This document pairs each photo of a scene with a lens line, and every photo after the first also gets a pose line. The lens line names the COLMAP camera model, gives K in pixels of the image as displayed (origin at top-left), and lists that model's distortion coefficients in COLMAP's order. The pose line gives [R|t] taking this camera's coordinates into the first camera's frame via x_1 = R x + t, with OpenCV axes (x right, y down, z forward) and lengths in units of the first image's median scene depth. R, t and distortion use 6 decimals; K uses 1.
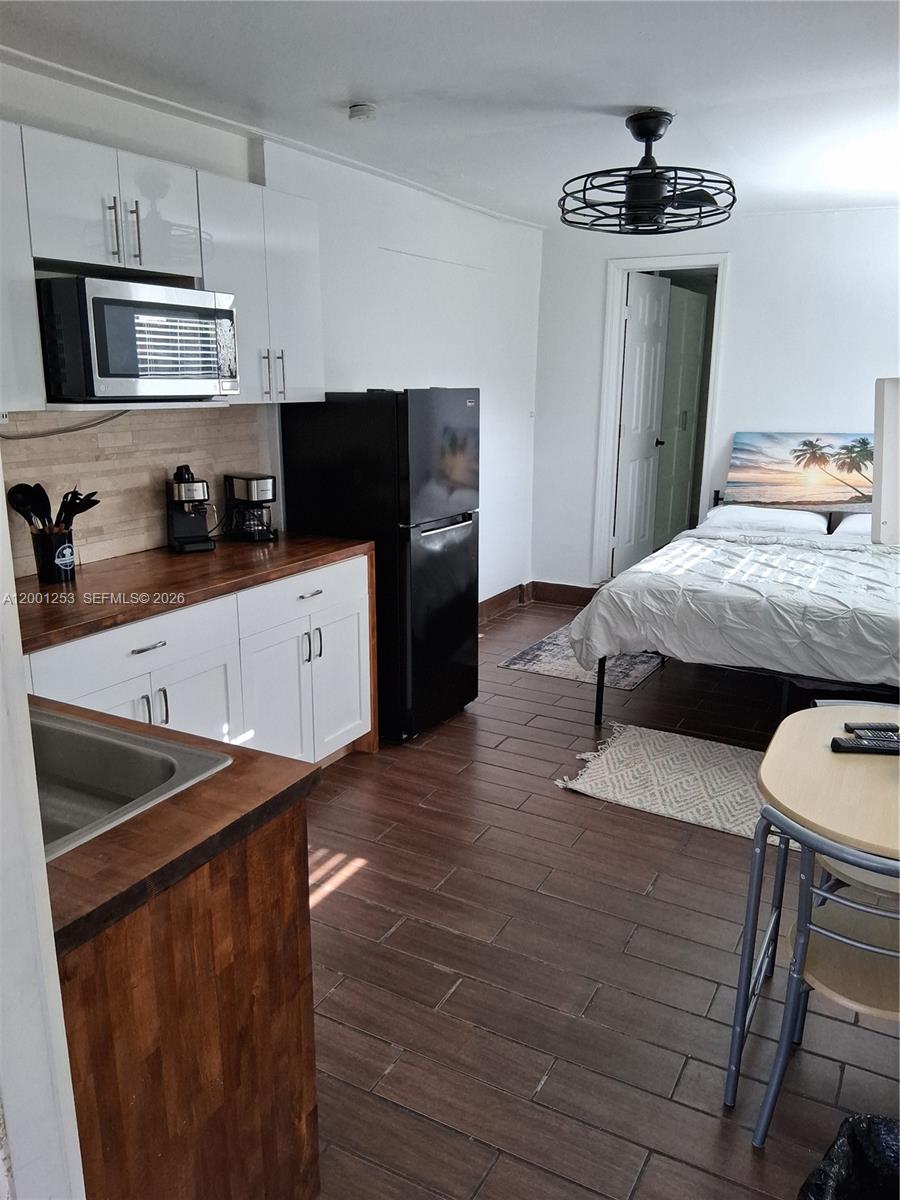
lens RADIAL K [[912.9, 0, 451.2], [0, 912.9, 615.5], [0, 0, 1]] dist [0.049206, -0.001529]
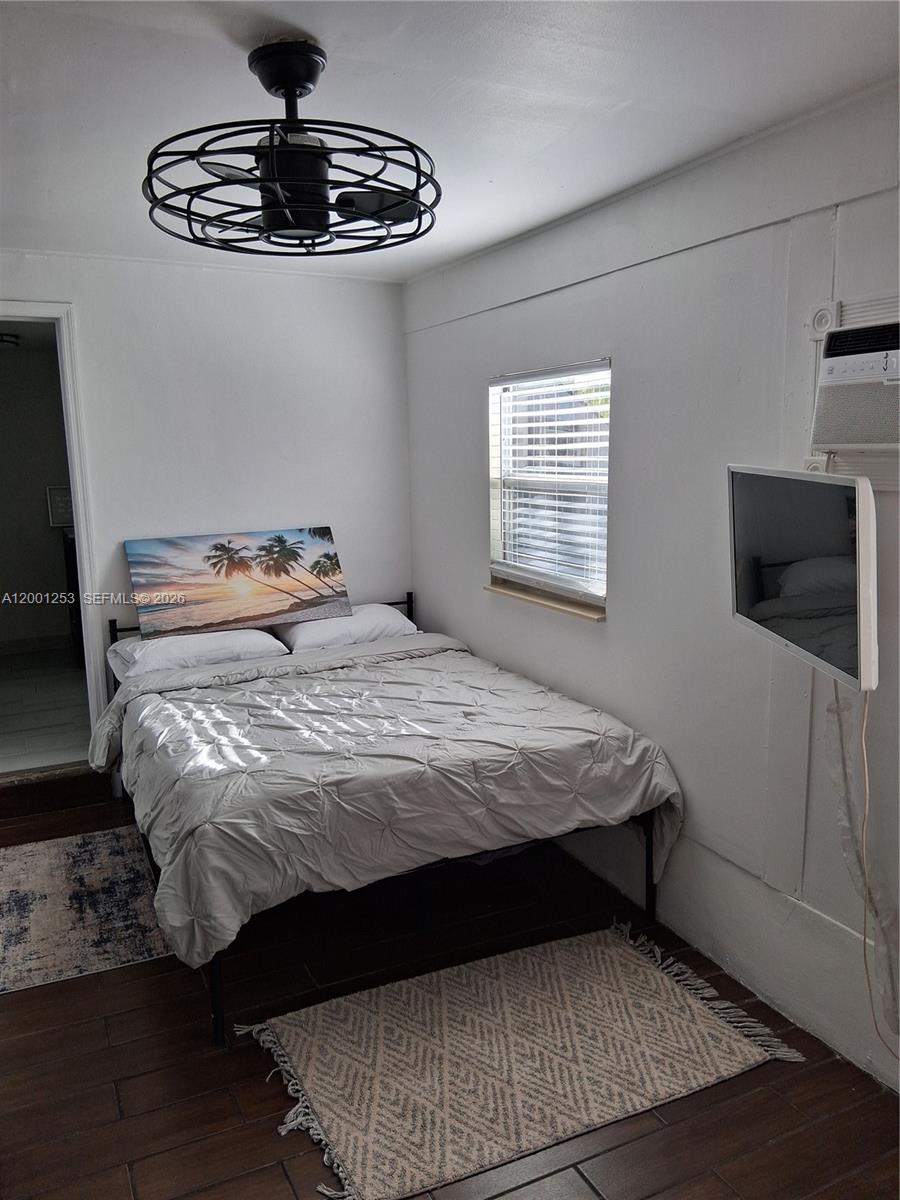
lens RADIAL K [[912.9, 0, 451.2], [0, 912.9, 615.5], [0, 0, 1]] dist [0.049206, -0.001529]
pose [[0.581081, -0.162317, 0.797495, -0.151865], [0.226944, 0.973357, 0.032753, -0.111389], [-0.781563, 0.161955, 0.602436, 0.374122]]
